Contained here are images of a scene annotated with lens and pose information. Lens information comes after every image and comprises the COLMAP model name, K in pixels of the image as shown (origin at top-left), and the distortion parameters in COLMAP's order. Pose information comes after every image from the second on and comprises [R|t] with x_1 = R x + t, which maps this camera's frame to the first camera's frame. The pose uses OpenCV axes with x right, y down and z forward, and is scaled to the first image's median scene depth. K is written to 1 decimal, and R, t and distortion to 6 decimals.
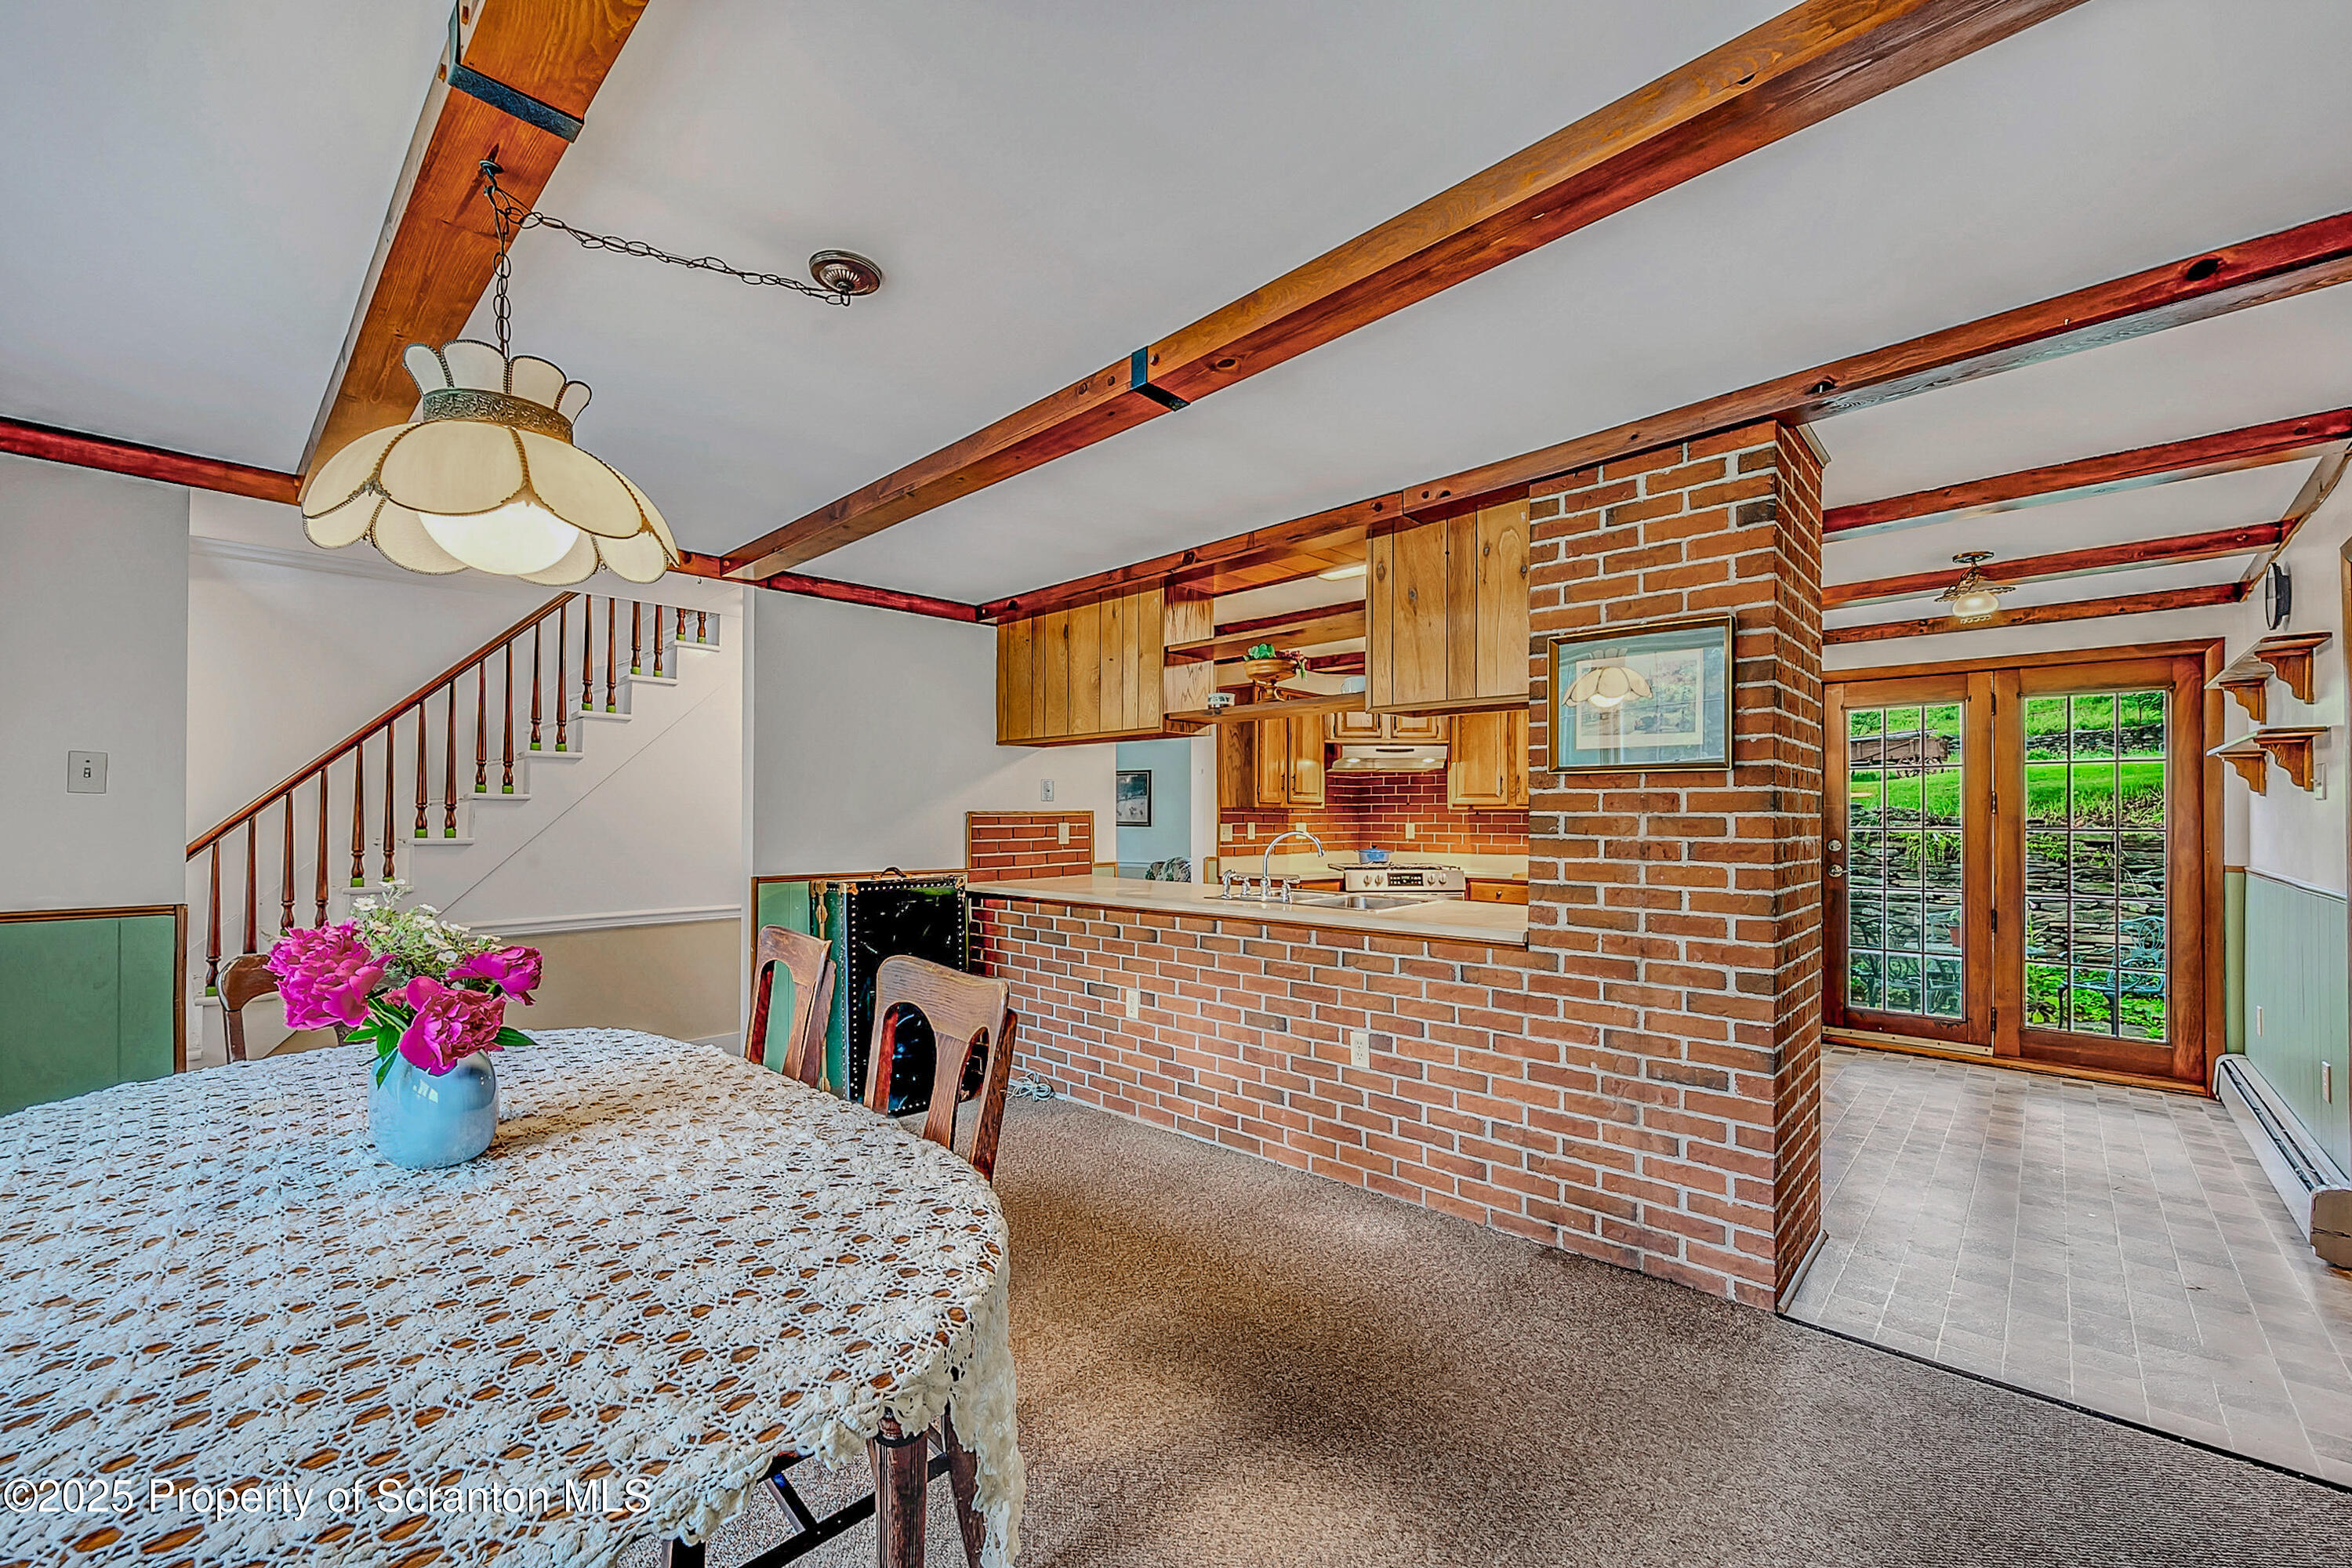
lens RADIAL K [[944.6, 0, 1199.2], [0, 944.6, 816.9], [0, 0, 1]] dist [-0.001005, -0.000107]
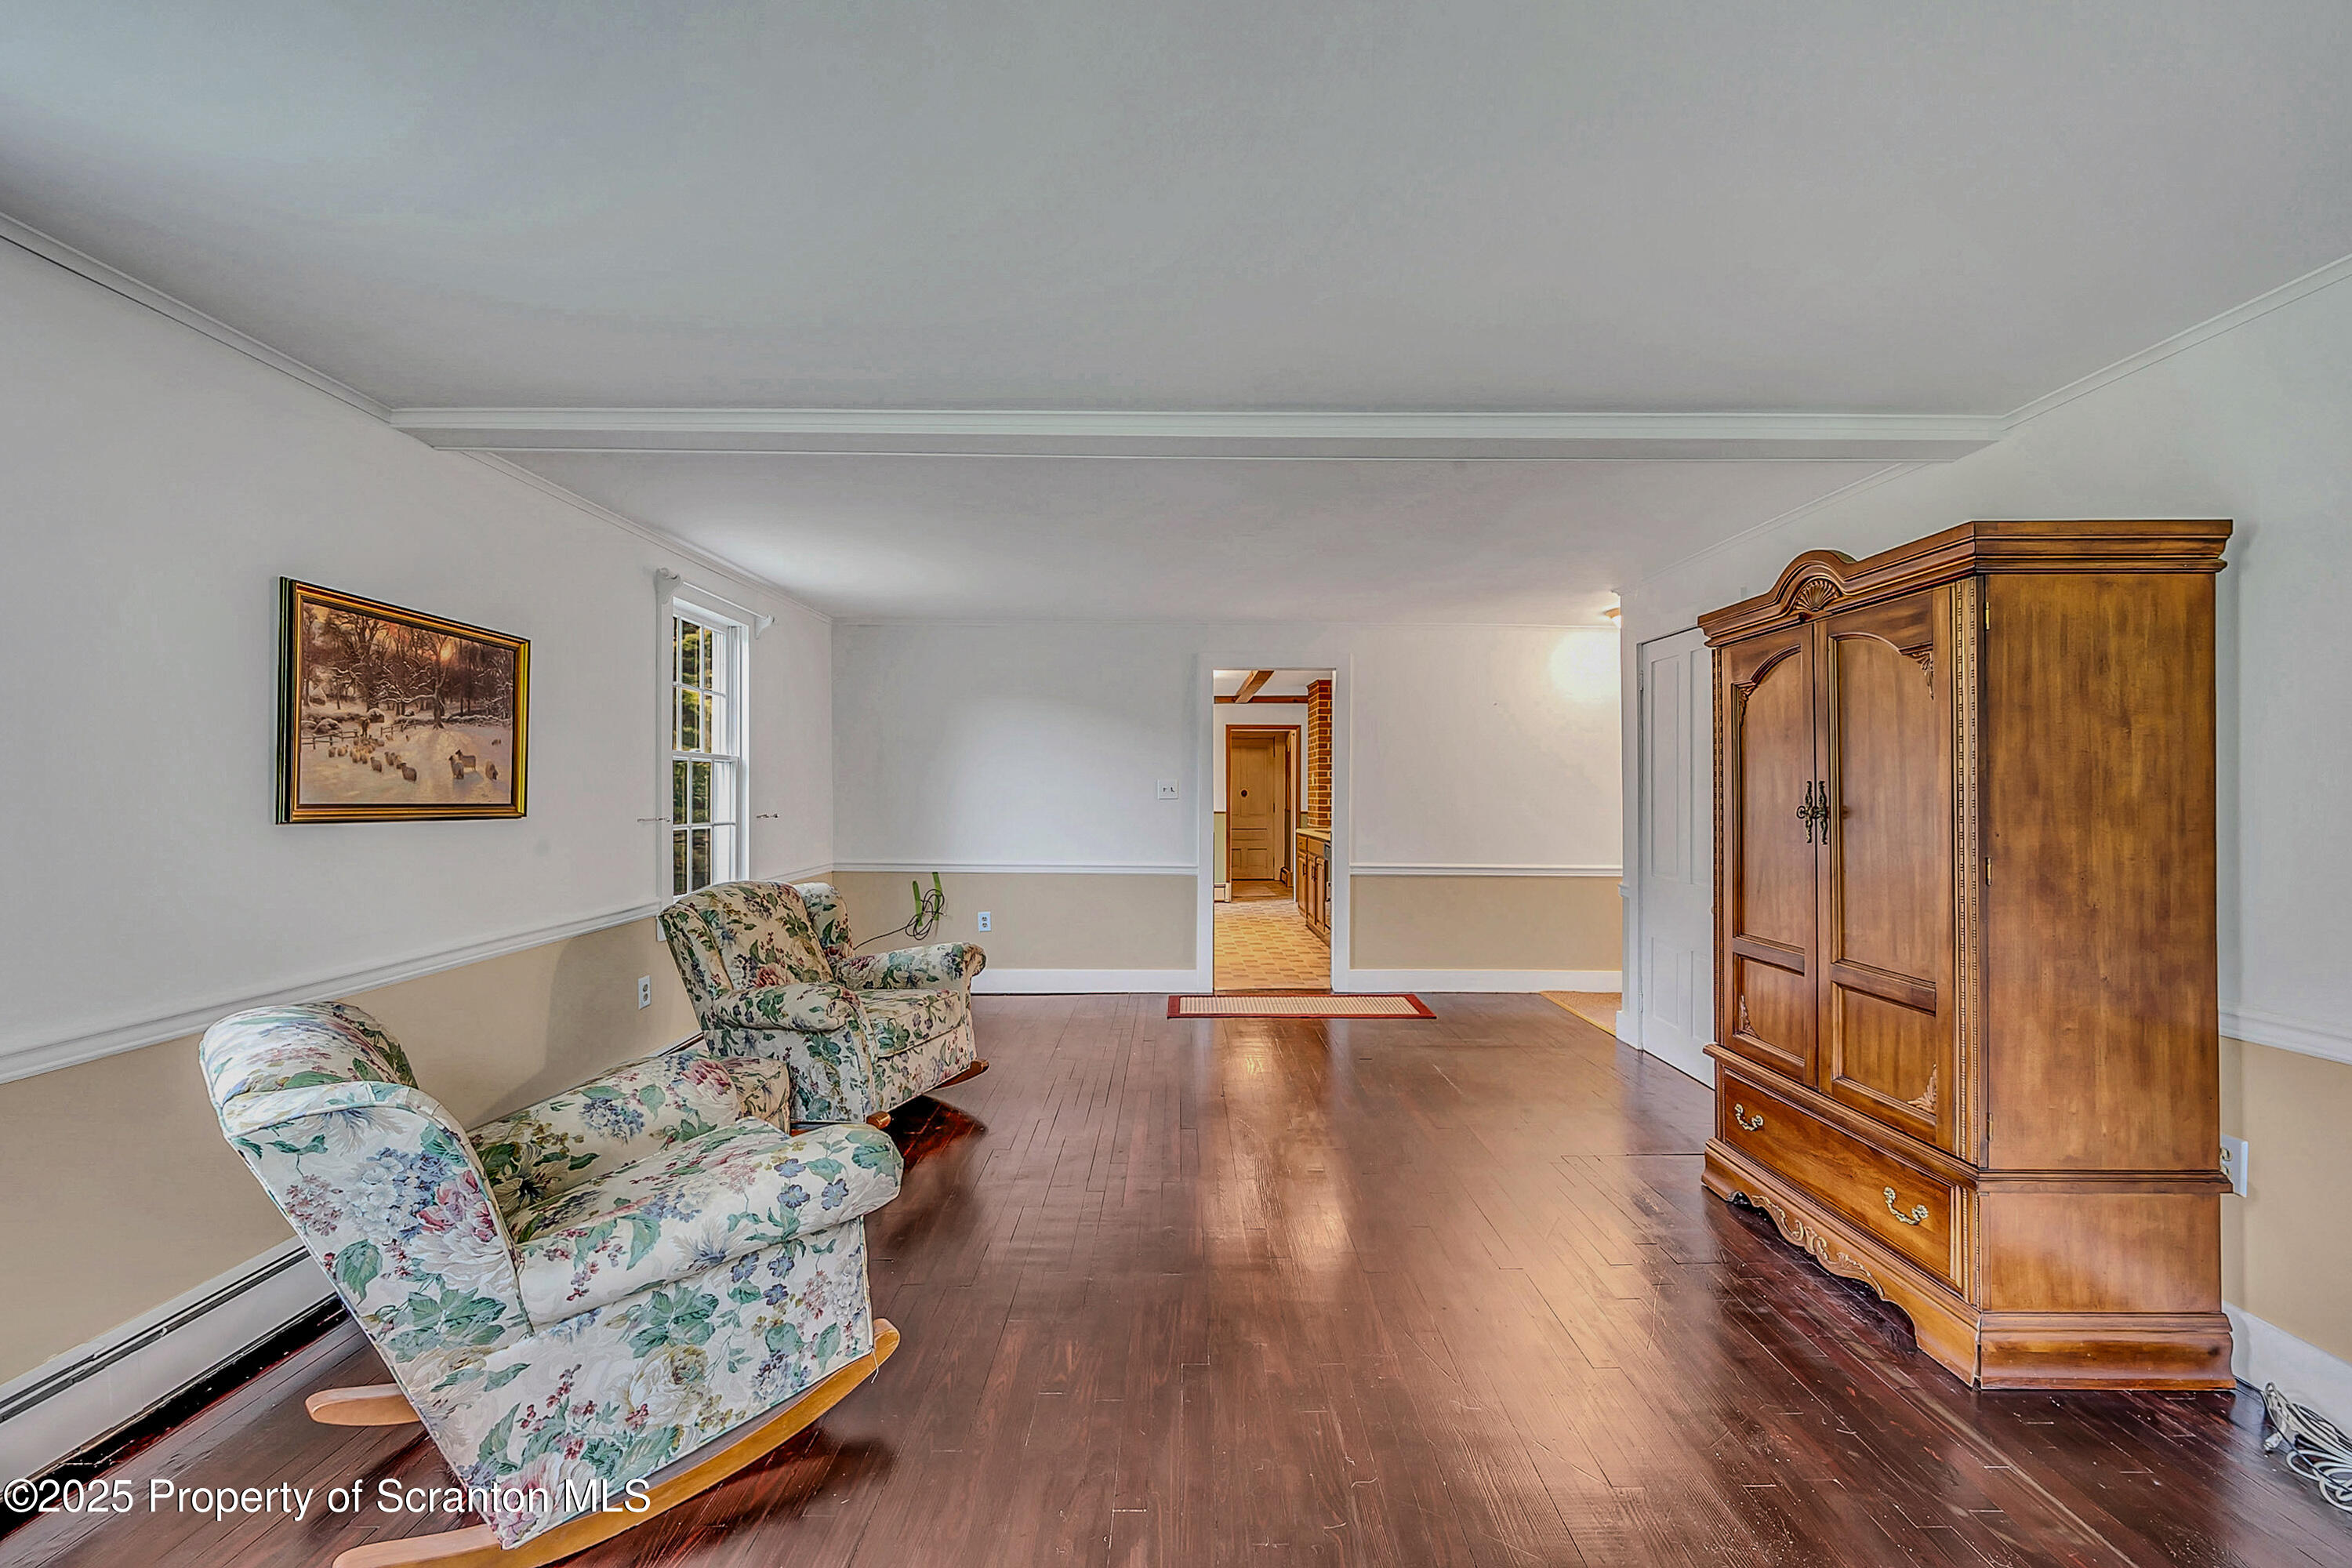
lens RADIAL K [[943.3, 0, 1190.5], [0, 943.3, 782.4], [0, 0, 1]] dist [0.000406, 0.000416]
pose [[-0.677059, 0.008354, 0.735882, -1.065436], [-0.002821, 0.999899, -0.013947, 0.005841], [-0.735924, -0.011519, -0.676967, 2.562593]]
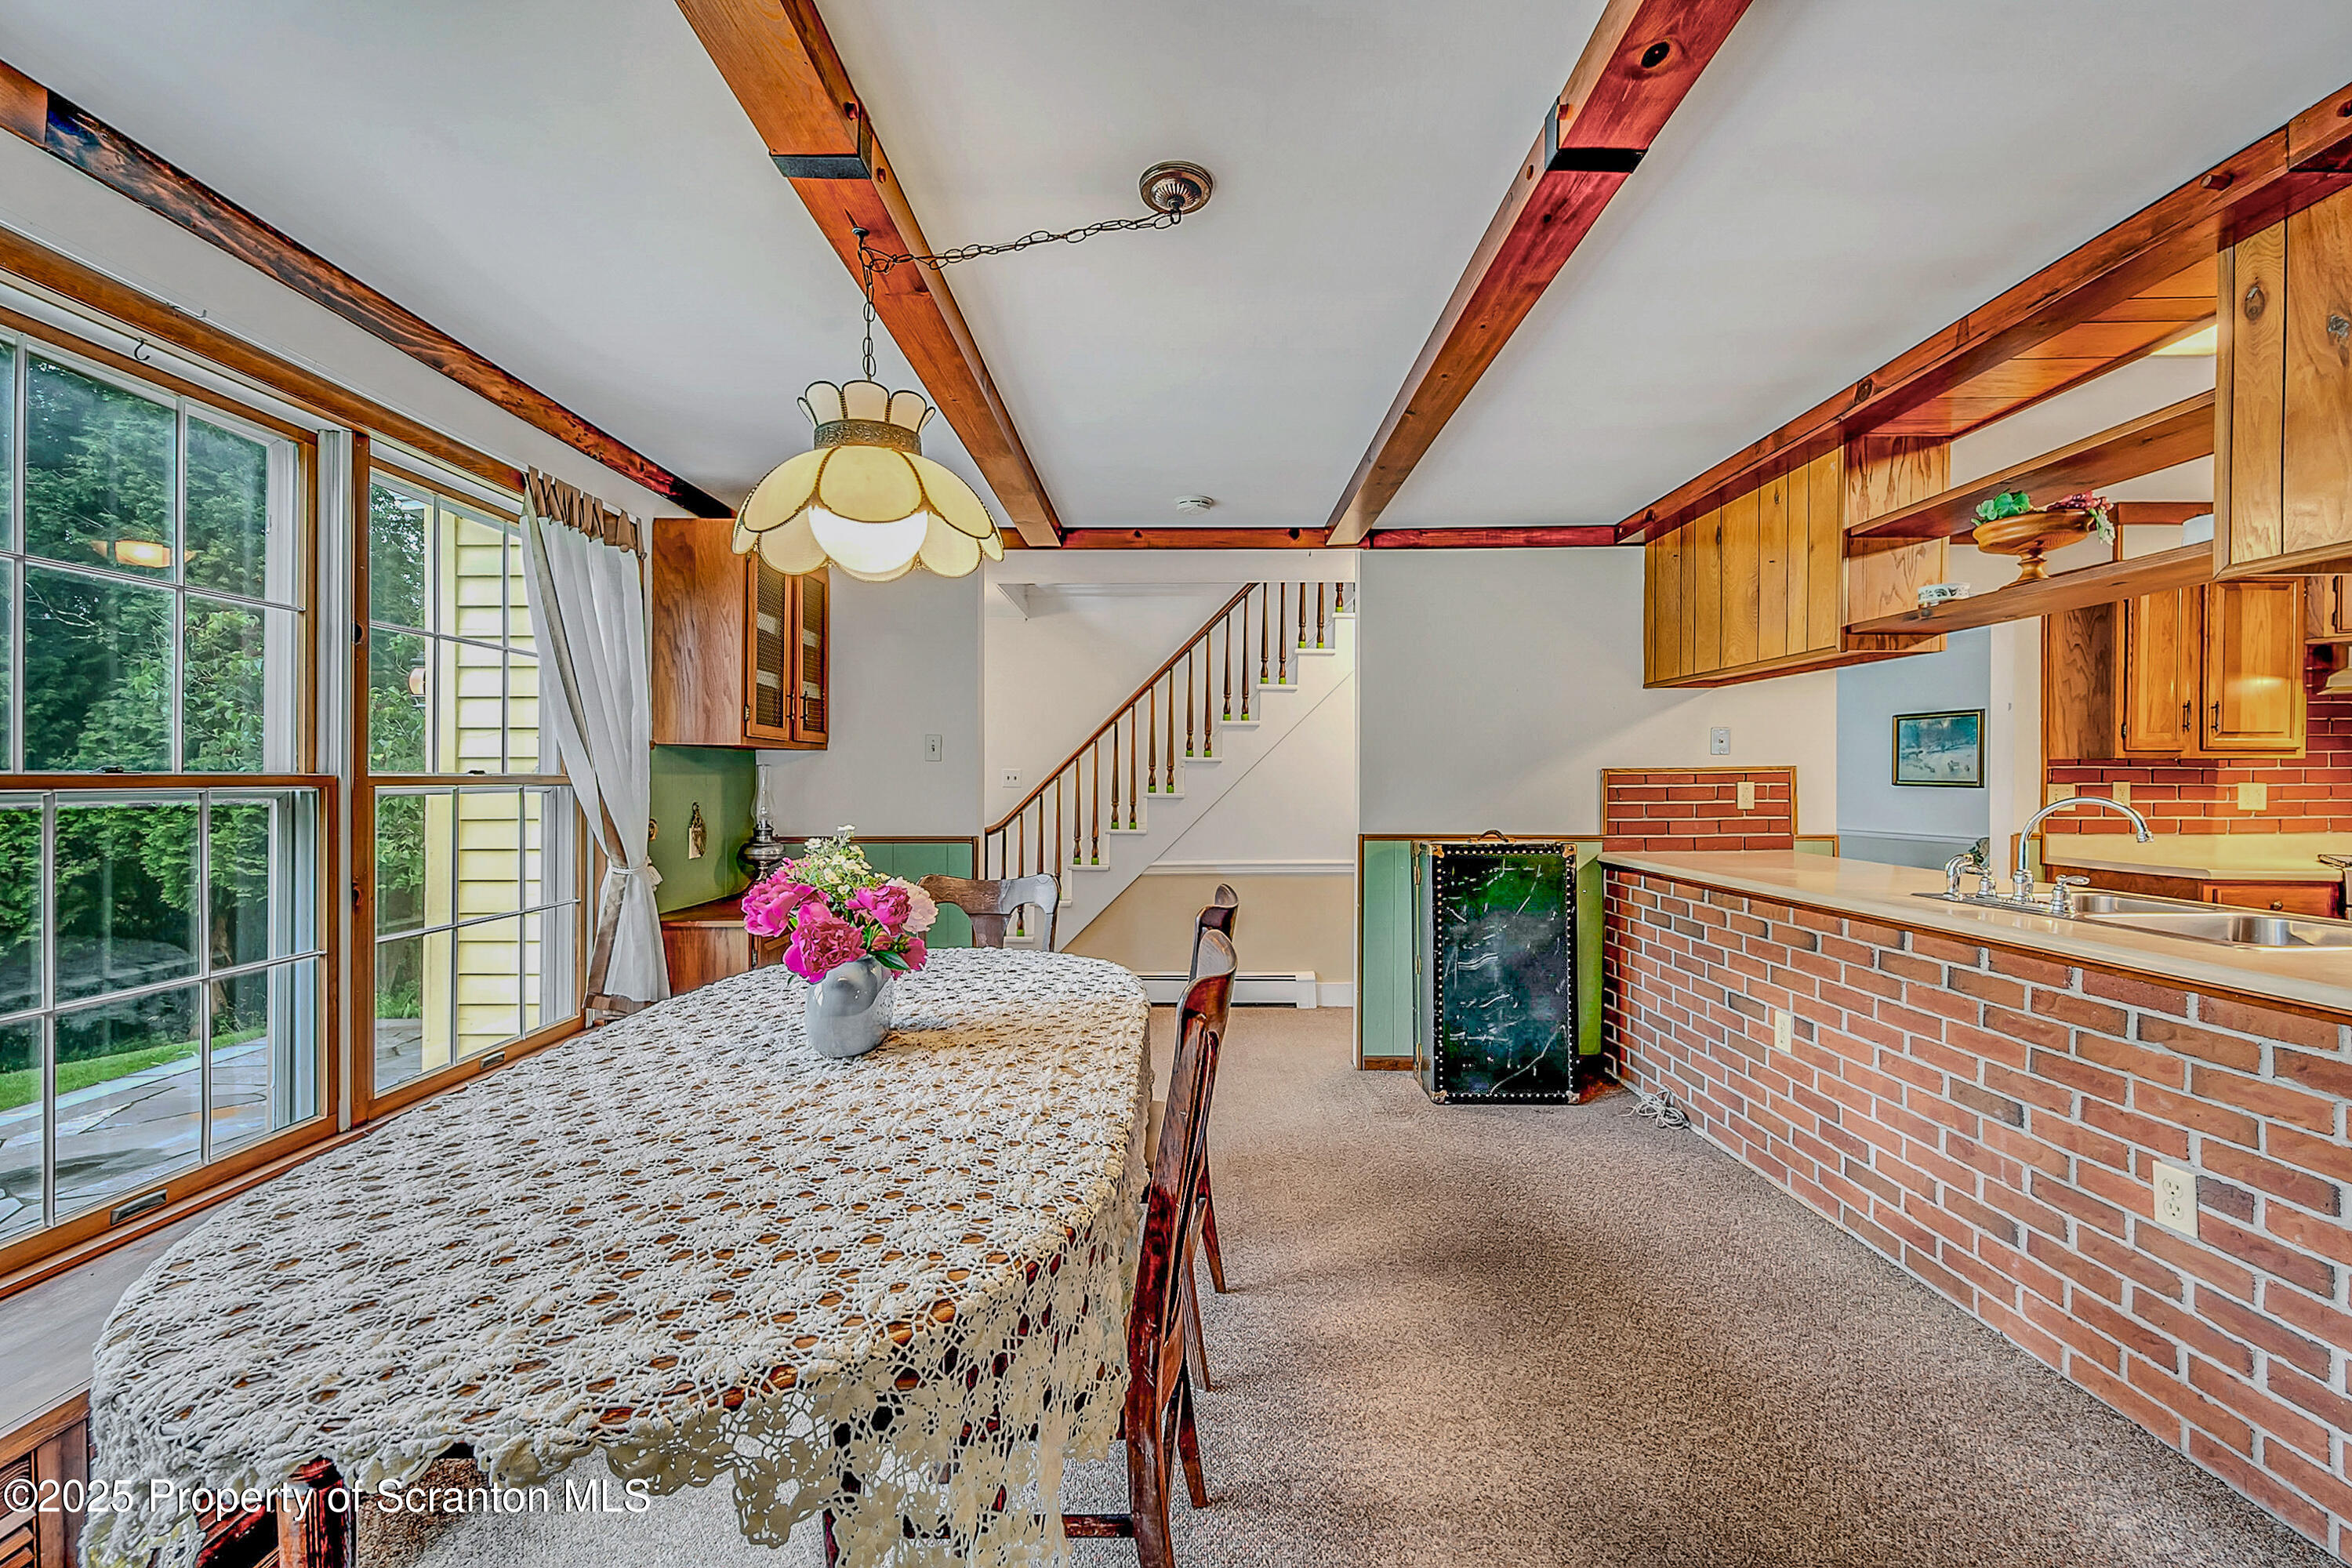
lens RADIAL K [[934.5, 0, 1181.9], [0, 934.5, 789.8], [0, 0, 1]] dist [-0.001797, 0.000407]
pose [[0.677716, 0.007983, -0.735280, 0.141225], [0.003366, 0.999897, 0.013958, 0.000540], [0.735316, -0.011935, 0.677619, 0.172404]]
